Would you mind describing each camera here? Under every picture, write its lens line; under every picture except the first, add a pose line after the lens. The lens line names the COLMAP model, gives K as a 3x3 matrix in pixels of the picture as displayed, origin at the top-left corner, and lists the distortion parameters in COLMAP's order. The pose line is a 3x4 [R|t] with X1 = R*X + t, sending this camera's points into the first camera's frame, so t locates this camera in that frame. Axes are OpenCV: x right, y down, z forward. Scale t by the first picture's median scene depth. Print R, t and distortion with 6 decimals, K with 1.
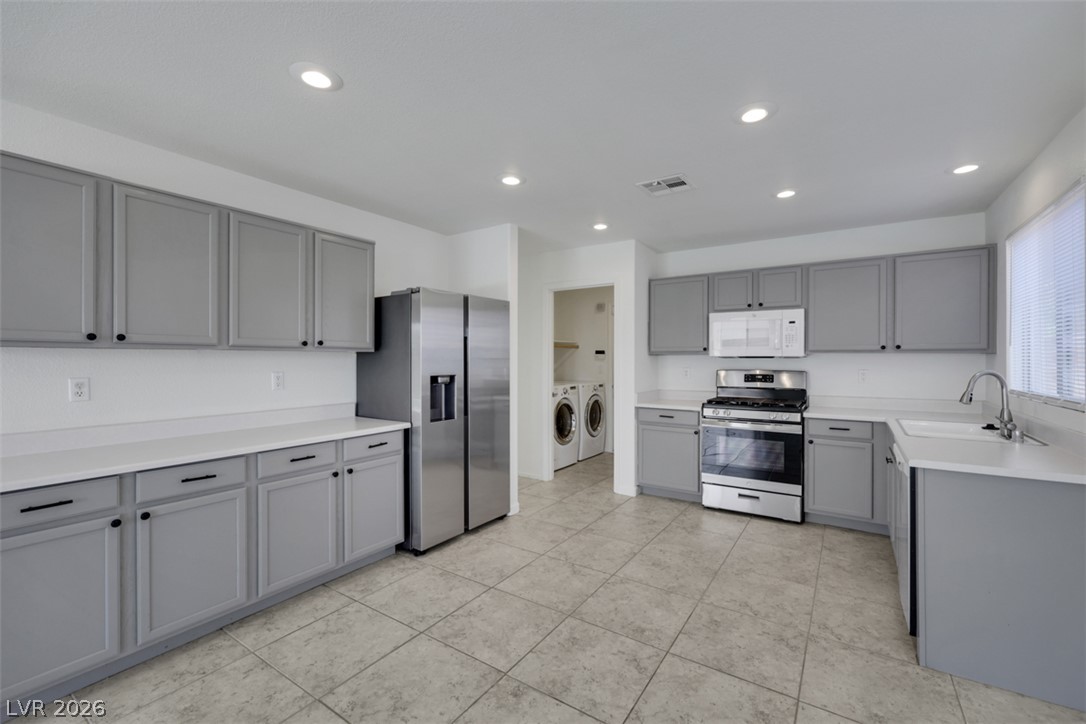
lens RADIAL K [[454.8, 0, 545.0], [0, 454.8, 359.9], [0, 0, 1]] dist [0.000355, 0.001082]
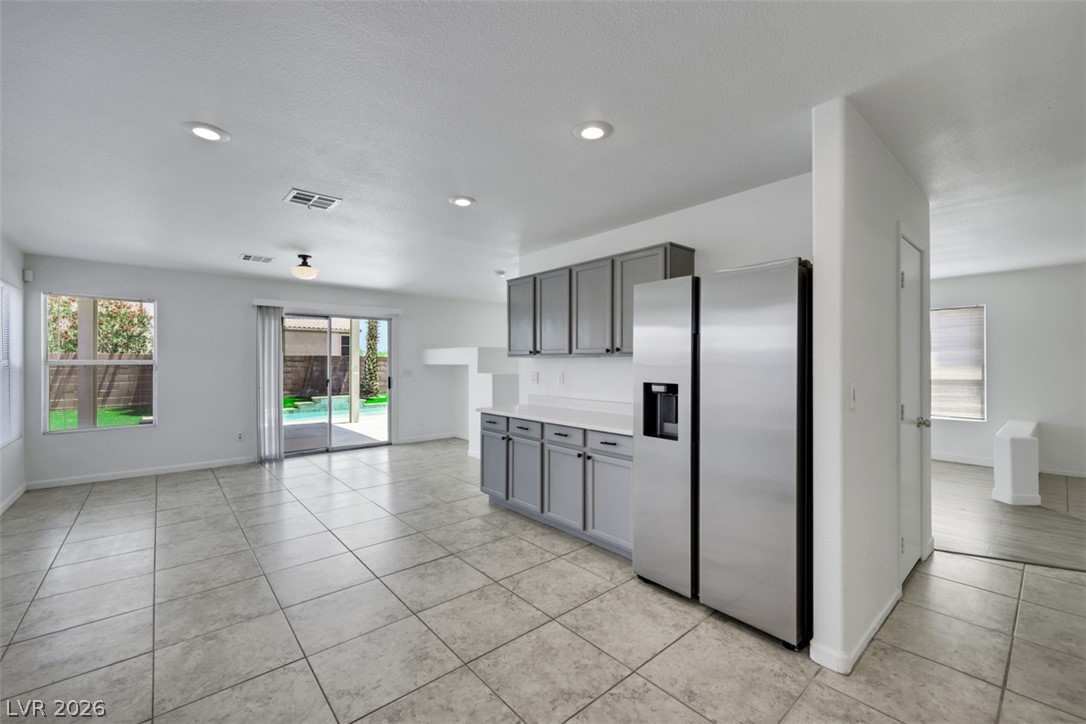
lens RADIAL K [[444.2, 0, 551.1], [0, 444.2, 363.2], [0, 0, 1]] dist [-0.000448, -0.000036]
pose [[-0.253967, 0.006362, -0.967192, 0.546967], [0.000416, 0.999979, 0.006469, -0.008075], [0.967213, 0.001241, -0.253965, 0.912958]]
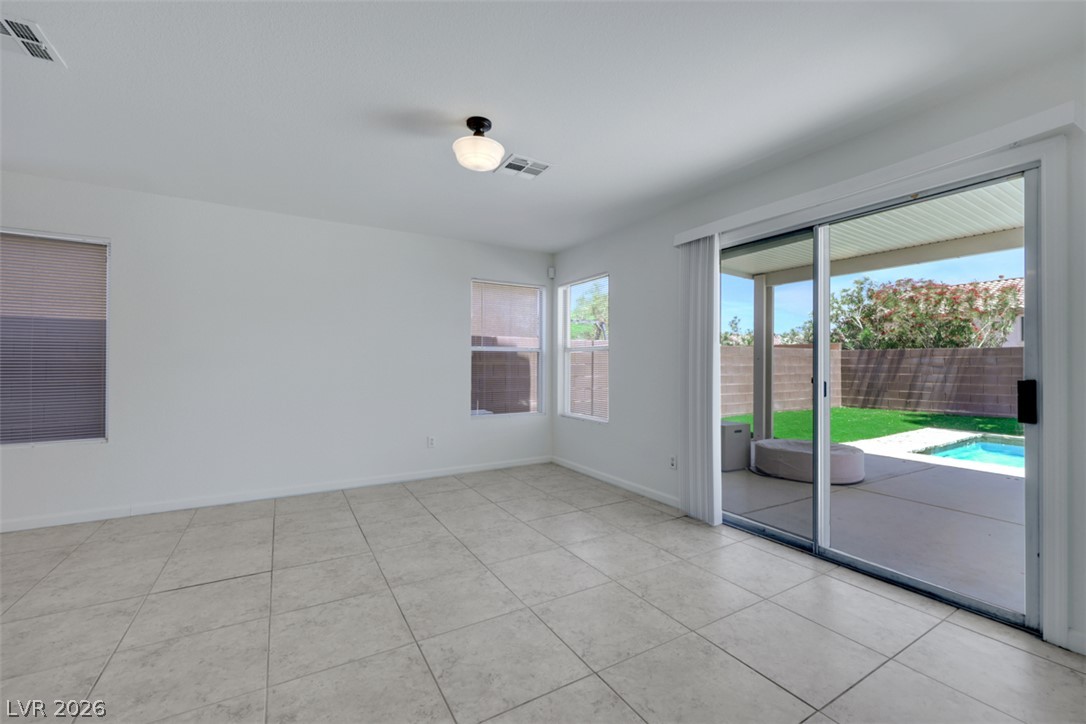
lens RADIAL K [[448.9, 0, 549.3], [0, 448.9, 359.7], [0, 0, 1]] dist [0.001643, 0.000270]
pose [[-0.902293, 0.004455, 0.431101, -0.943911], [-0.001190, 0.999917, -0.012824, 0.056389], [-0.431123, -0.012084, -0.902212, 0.420981]]
